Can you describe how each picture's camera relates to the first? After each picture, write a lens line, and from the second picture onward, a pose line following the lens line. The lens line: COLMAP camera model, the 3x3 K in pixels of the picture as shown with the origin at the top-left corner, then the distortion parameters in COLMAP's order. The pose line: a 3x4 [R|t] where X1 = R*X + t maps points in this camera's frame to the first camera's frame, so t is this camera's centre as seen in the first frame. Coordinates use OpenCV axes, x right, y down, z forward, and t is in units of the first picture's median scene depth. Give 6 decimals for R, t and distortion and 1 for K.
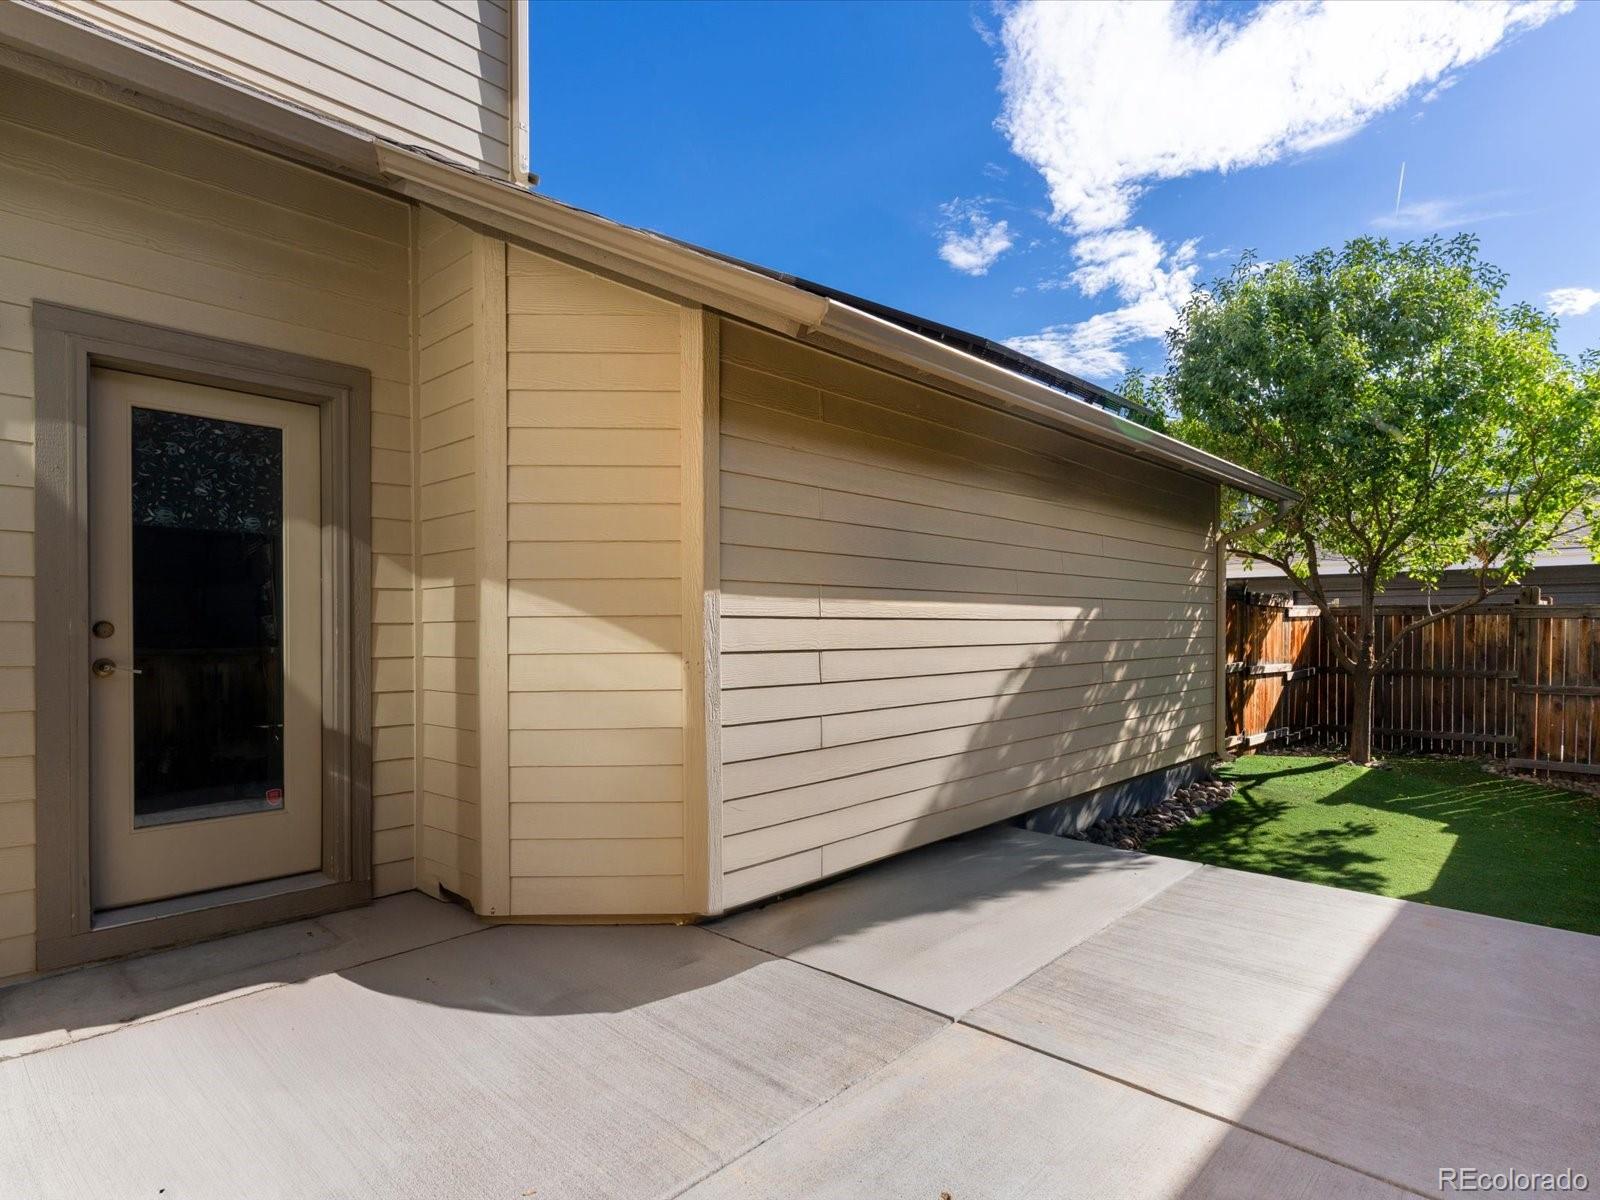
lens RADIAL K [[868.6, 0, 804.5], [0, 868.6, 645.3], [0, 0, 1]] dist [-0.003979, 0.000878]
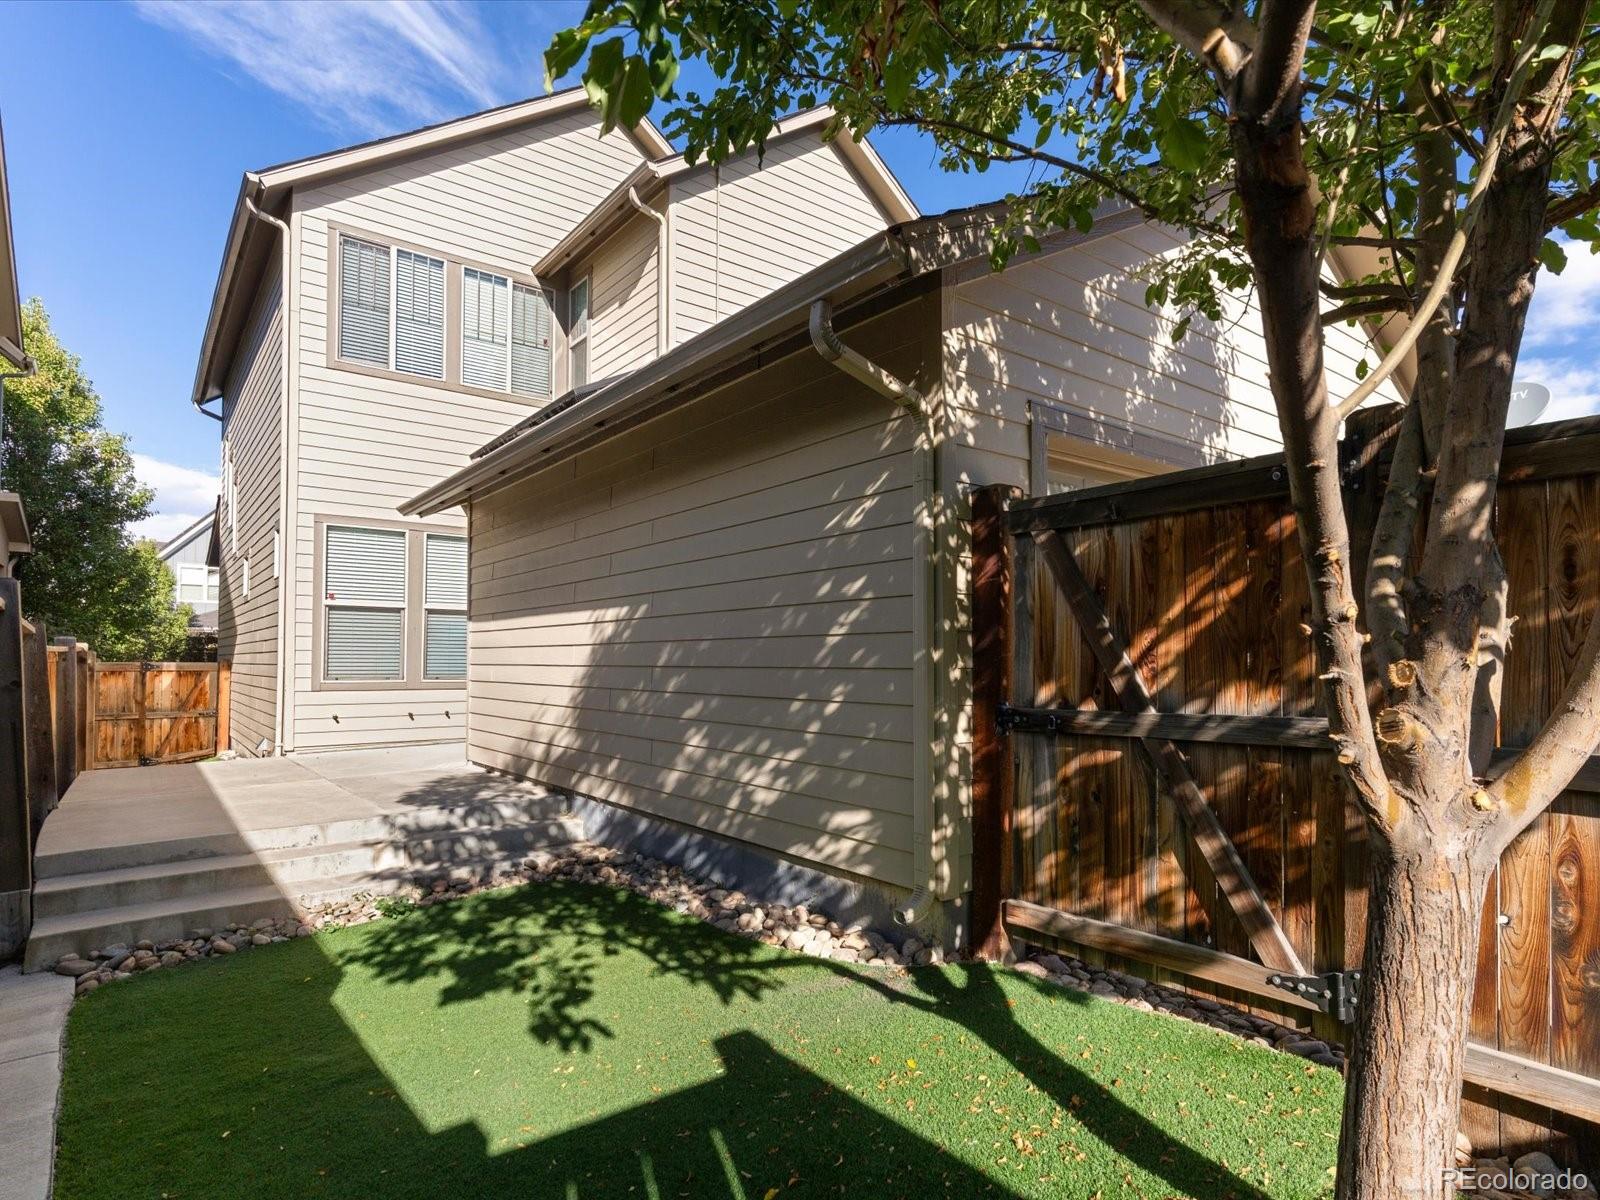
lens RADIAL K [[868.6, 0, 801.5], [0, 868.6, 648.3], [0, 0, 1]] dist [-0.003979, 0.000878]
pose [[-0.158226, -0.006064, -0.987384, 1.176135], [-0.016356, 0.999860, -0.003519, 0.002155], [0.987267, 0.015592, -0.158303, 1.292218]]
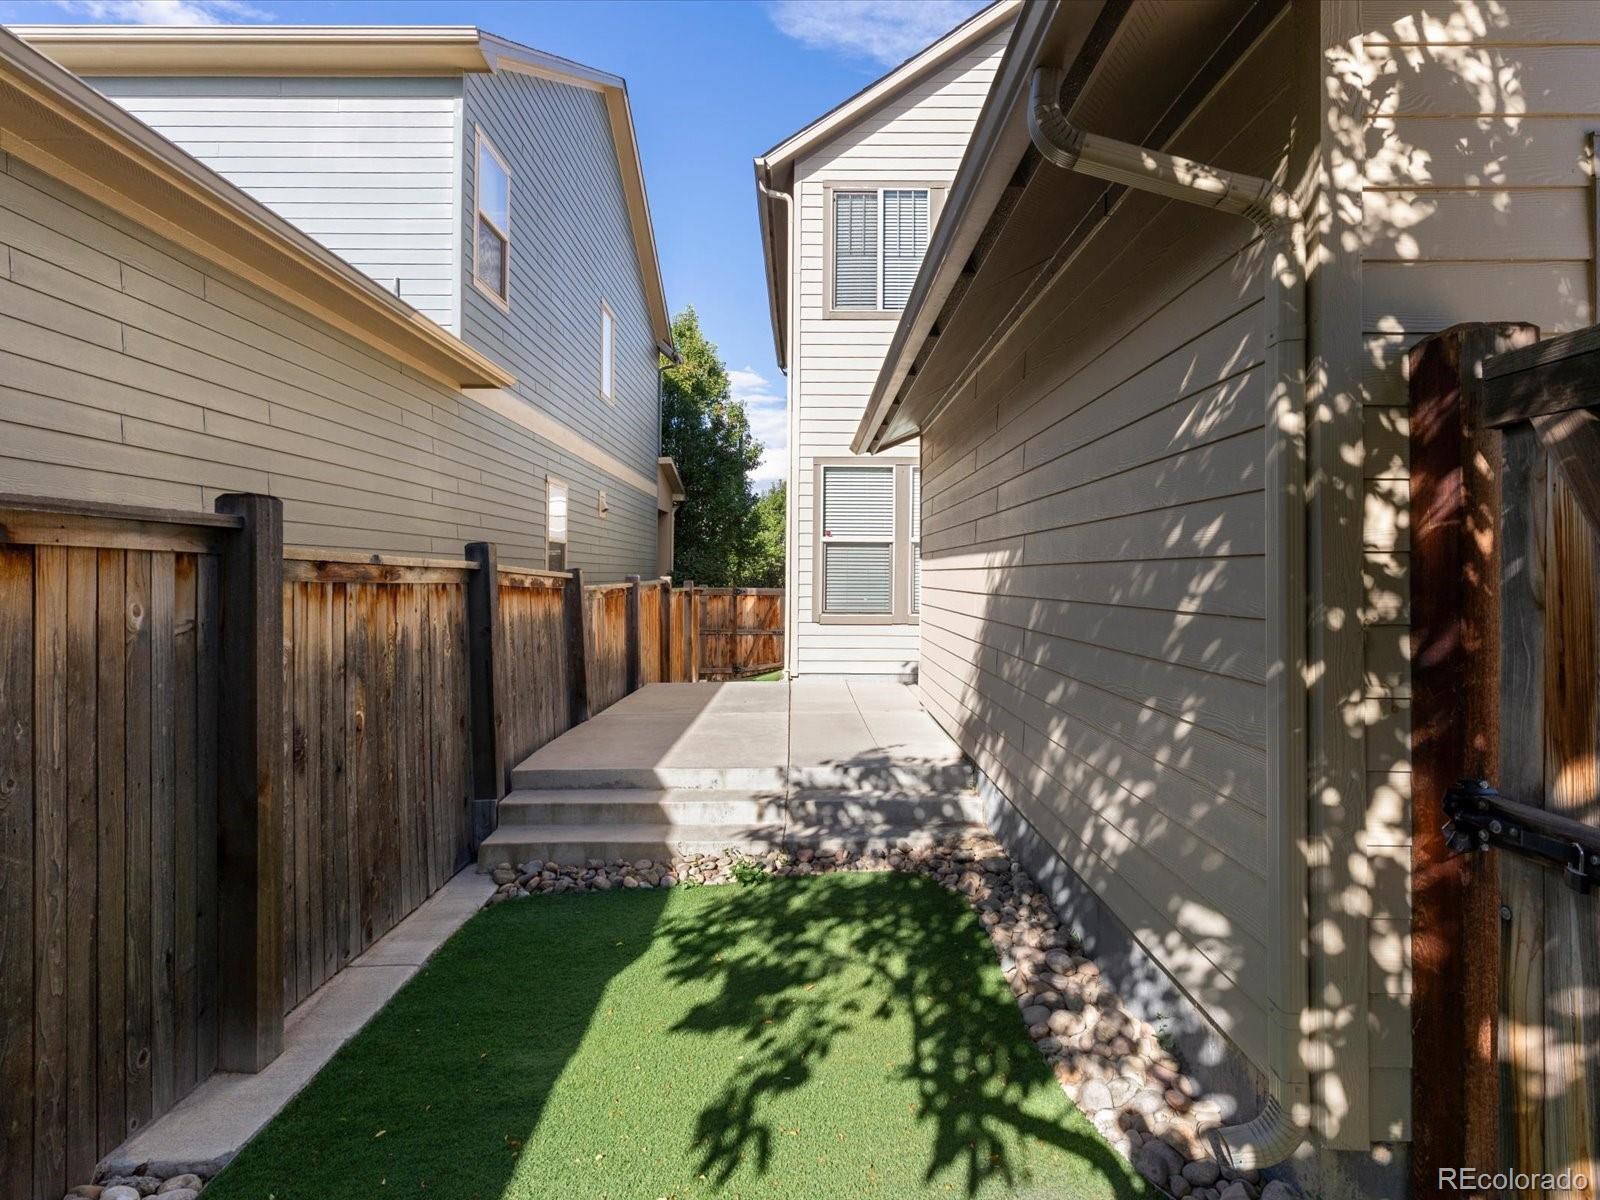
lens RADIAL K [[868.6, 0, 792.0], [0, 868.6, 559.1], [0, 0, 1]] dist [-0.003979, 0.000878]
pose [[-0.735058, -0.009094, -0.677944, 0.940359], [-0.011373, 0.999935, -0.001081, -0.032158], [0.677909, 0.006915, -0.735113, 1.383605]]
